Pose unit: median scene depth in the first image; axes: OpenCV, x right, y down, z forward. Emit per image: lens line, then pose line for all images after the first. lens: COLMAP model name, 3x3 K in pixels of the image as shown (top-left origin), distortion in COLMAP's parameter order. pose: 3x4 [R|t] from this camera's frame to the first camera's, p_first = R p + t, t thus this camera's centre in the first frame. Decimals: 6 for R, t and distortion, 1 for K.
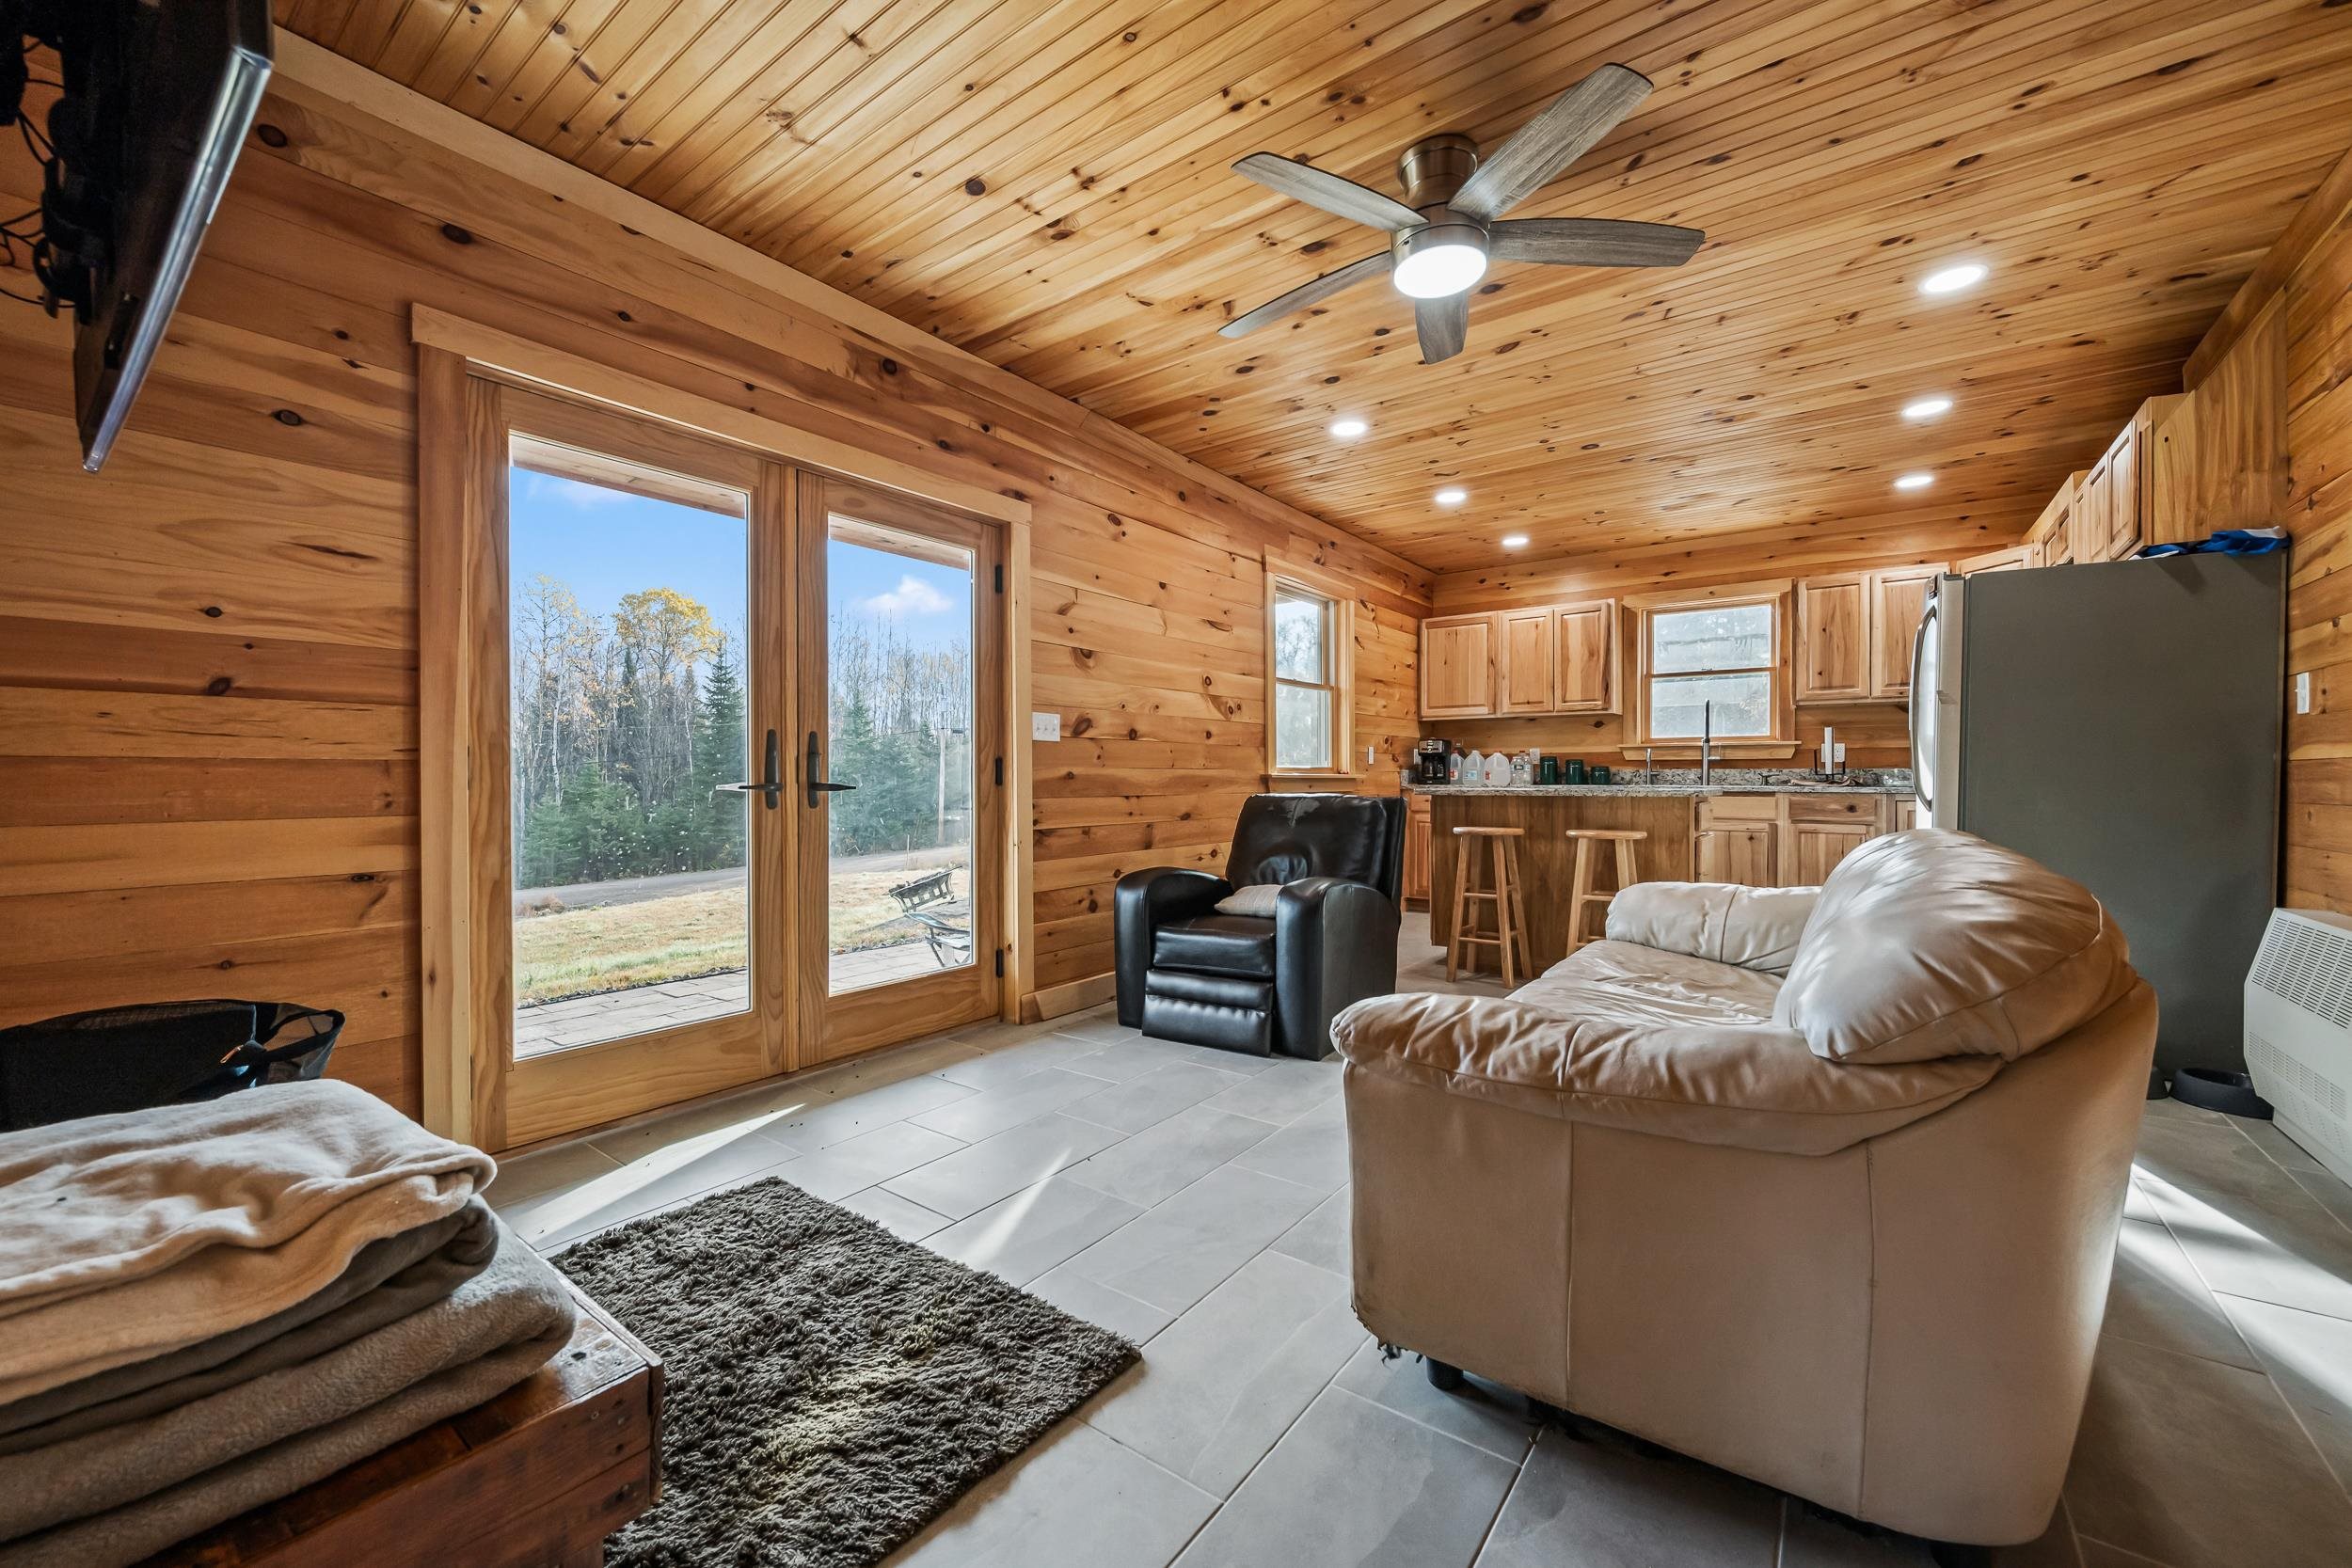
lens RADIAL K [[939.0, 0, 1181.8], [0, 939.0, 786.5], [0, 0, 1]] dist [-0.000649, 0.000584]
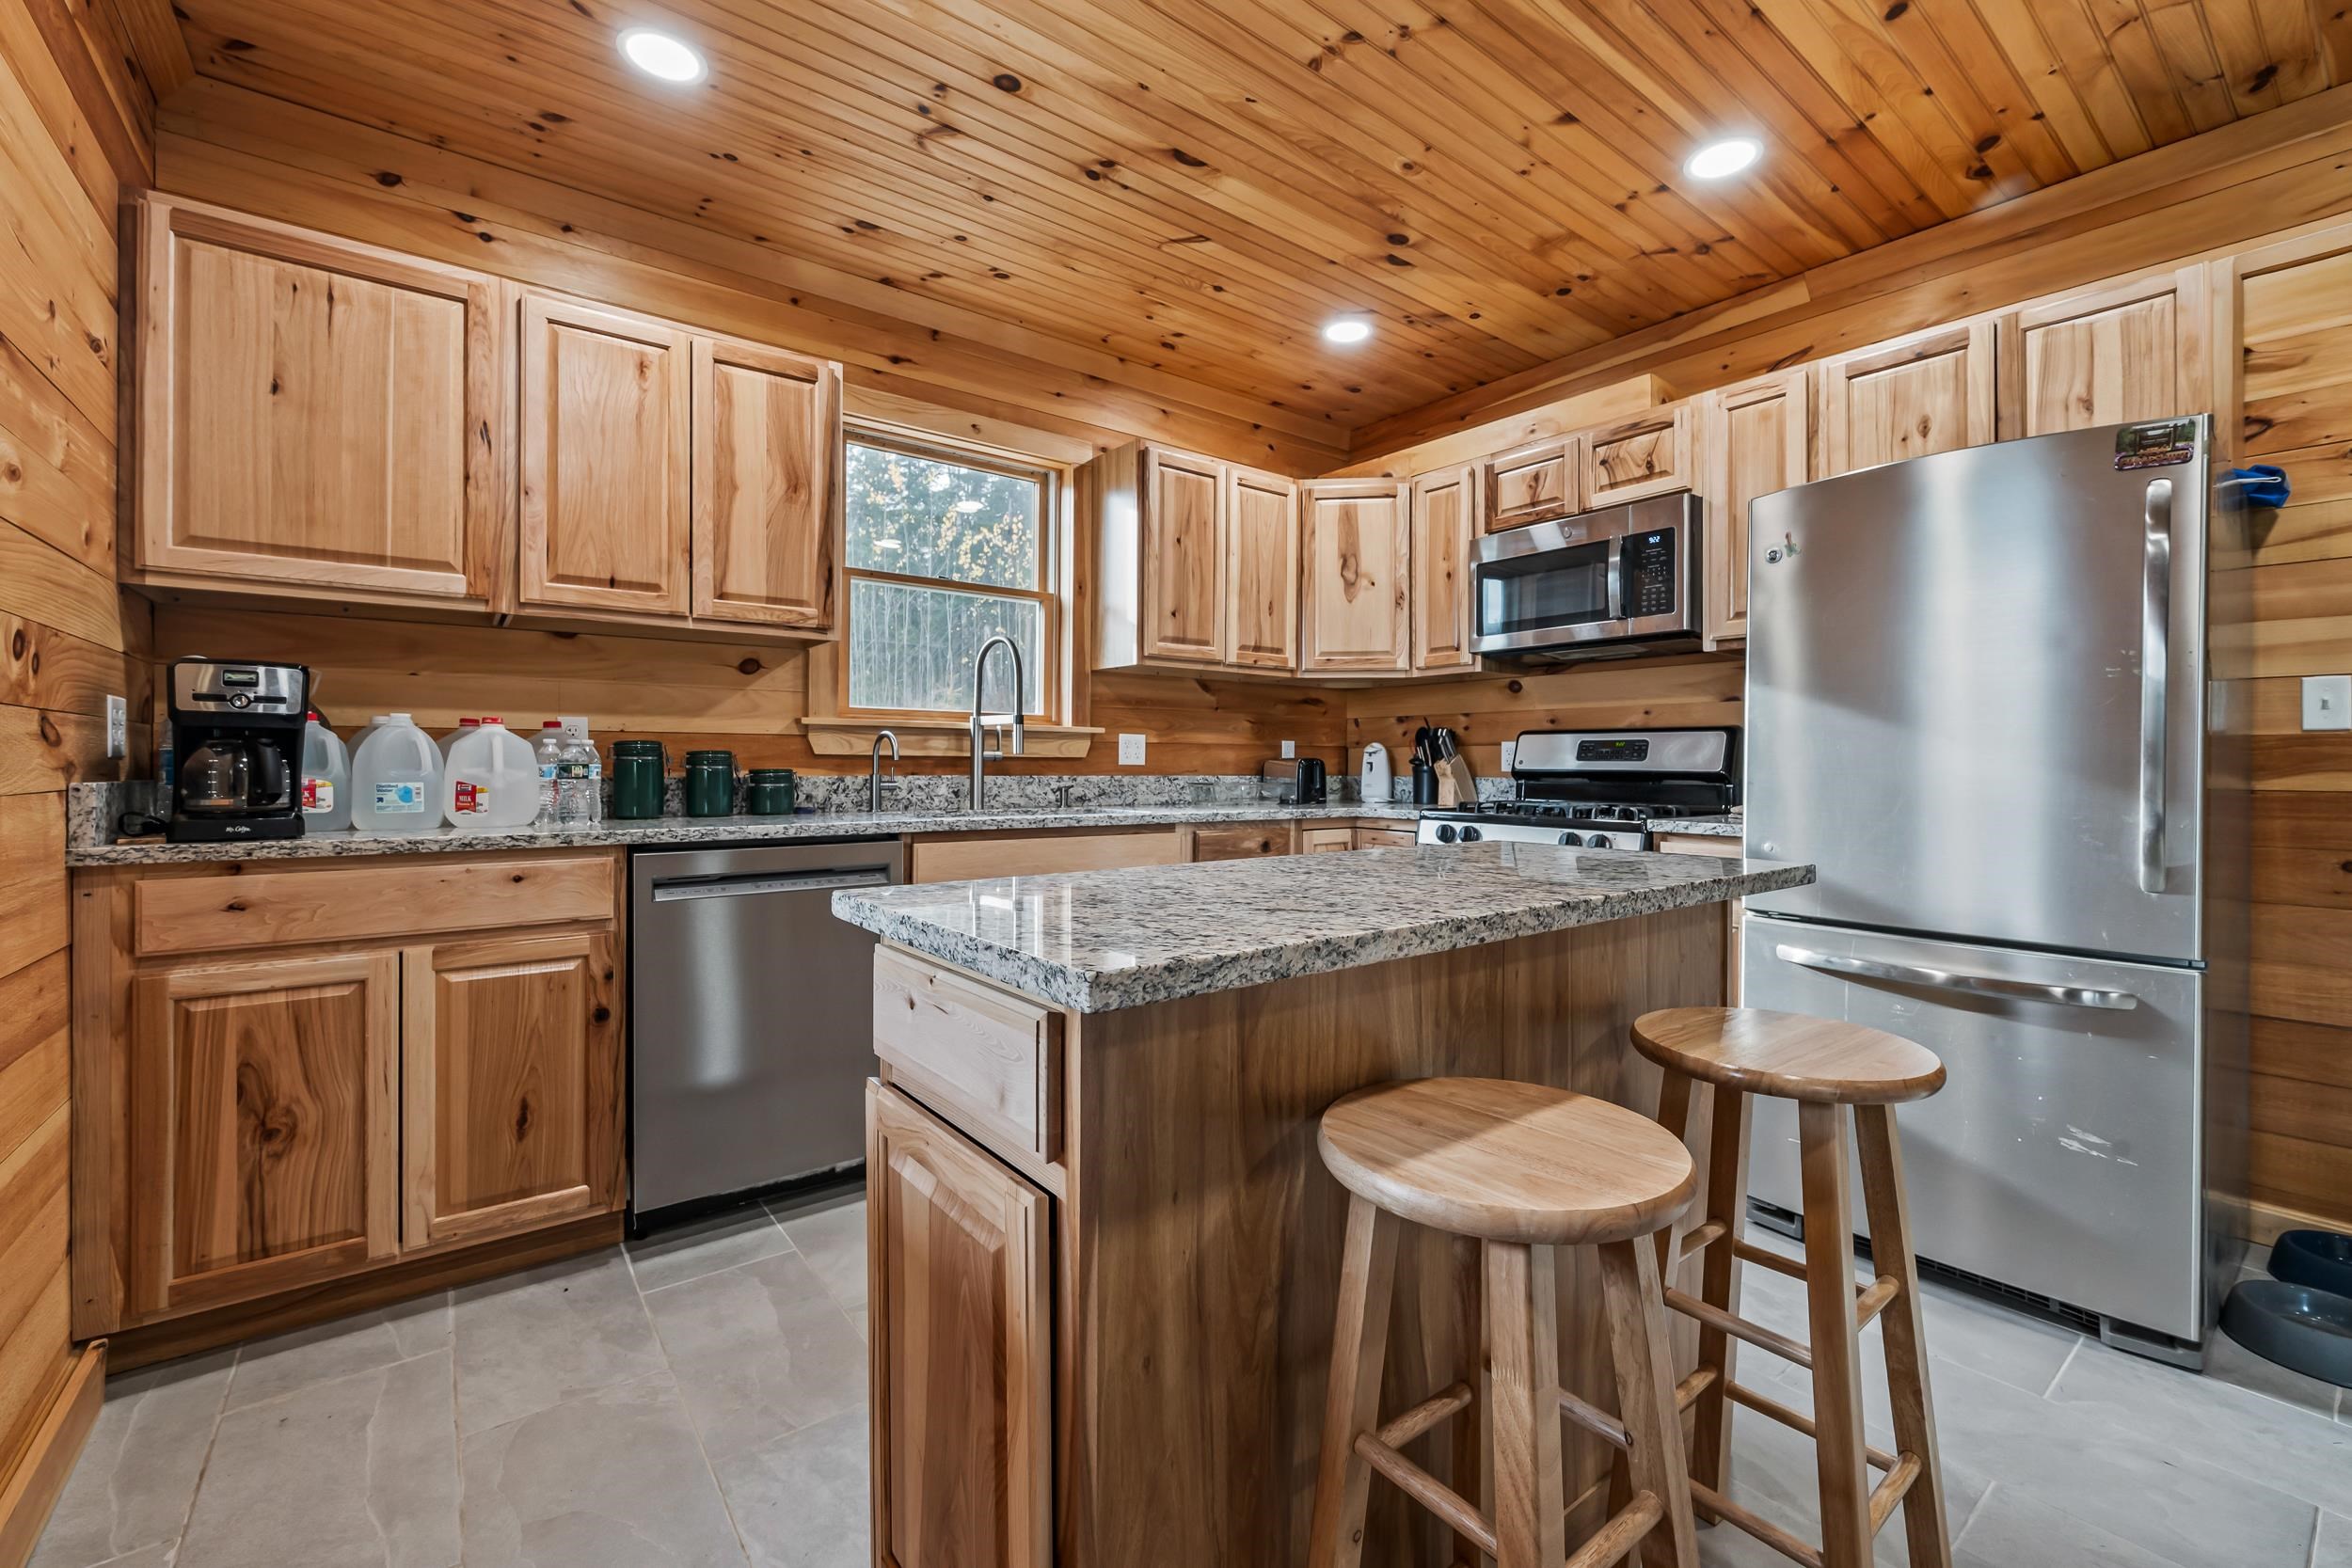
lens RADIAL K [[979.2, 0, 1188.8], [0, 979.2, 769.0], [0, 0, 1]] dist [-0.000254, 0.000045]
pose [[0.276476, -0.000479, 0.961021, 0.084441], [0.003084, 0.999995, -0.000389, -0.020620], [-0.961016, 0.003072, 0.276476, 0.699918]]
